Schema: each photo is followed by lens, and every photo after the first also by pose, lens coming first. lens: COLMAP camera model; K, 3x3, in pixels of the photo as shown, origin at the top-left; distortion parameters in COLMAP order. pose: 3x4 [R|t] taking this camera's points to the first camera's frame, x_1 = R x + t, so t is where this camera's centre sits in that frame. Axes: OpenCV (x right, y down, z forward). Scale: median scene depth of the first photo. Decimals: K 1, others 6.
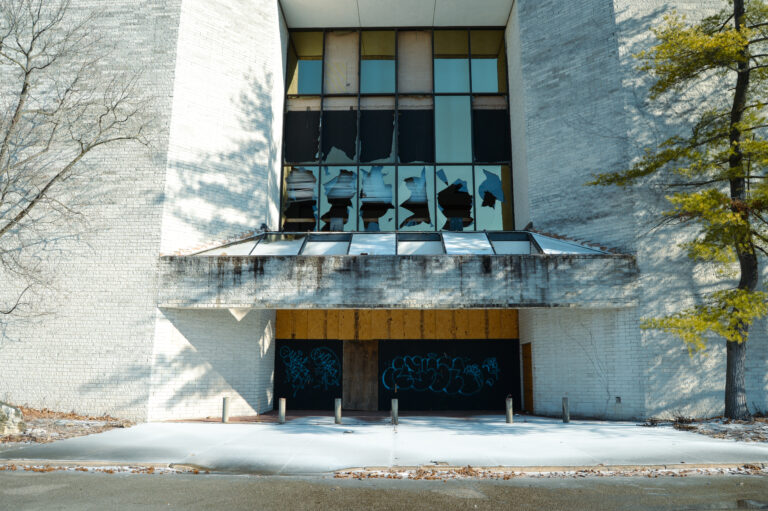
lens RADIAL K [[570.7, 0, 393.8], [0, 570.7, 268.0], [0, 0, 1]] dist [-0.029500, 0.006197]
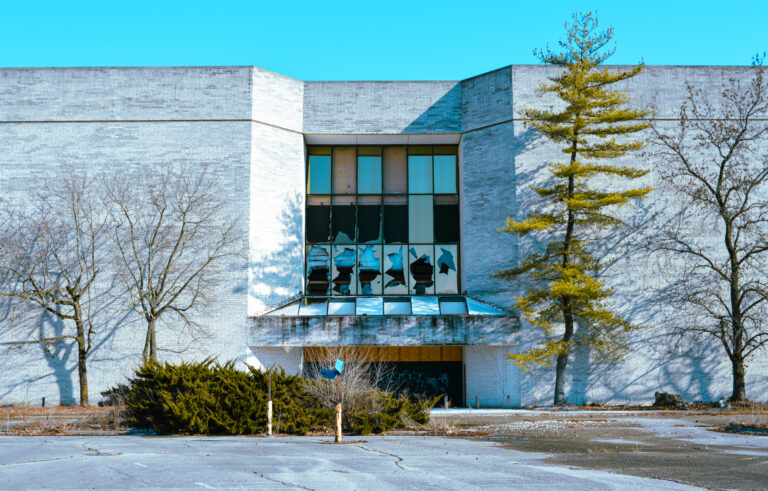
lens RADIAL K [[1050.9, 0, 379.4], [0, 1050.9, 241.9], [0, 0, 1]] dist [-0.028060, 0.000000]
pose [[0.999911, -0.002848, 0.013072, -0.044936], [0.002313, 0.999167, 0.040754, -0.340108], [-0.013177, -0.040721, 0.999084, -1.976422]]
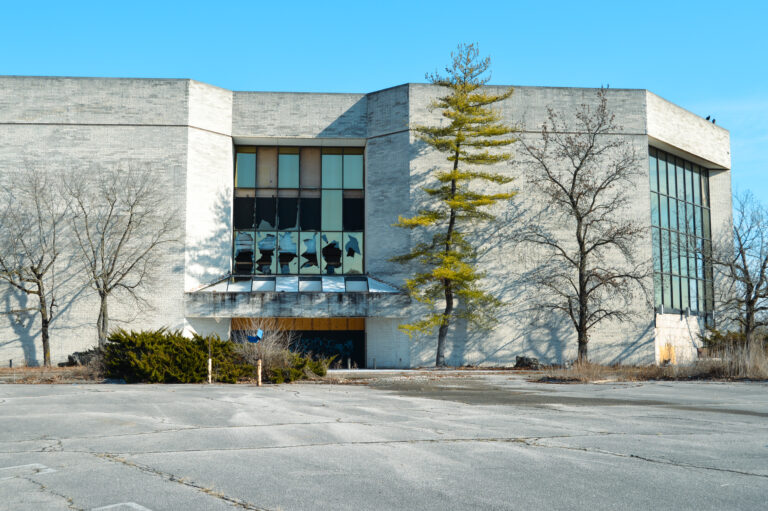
lens RADIAL K [[1124.5, 0, 399.8], [0, 1124.5, 253.6], [0, 0, 1]] dist [0.000585, 0.000000]
pose [[0.995426, 0.007119, 0.095274, -0.018136], [-0.015406, 0.996130, 0.086528, -0.474548], [-0.094290, -0.087600, 0.991683, -2.811386]]
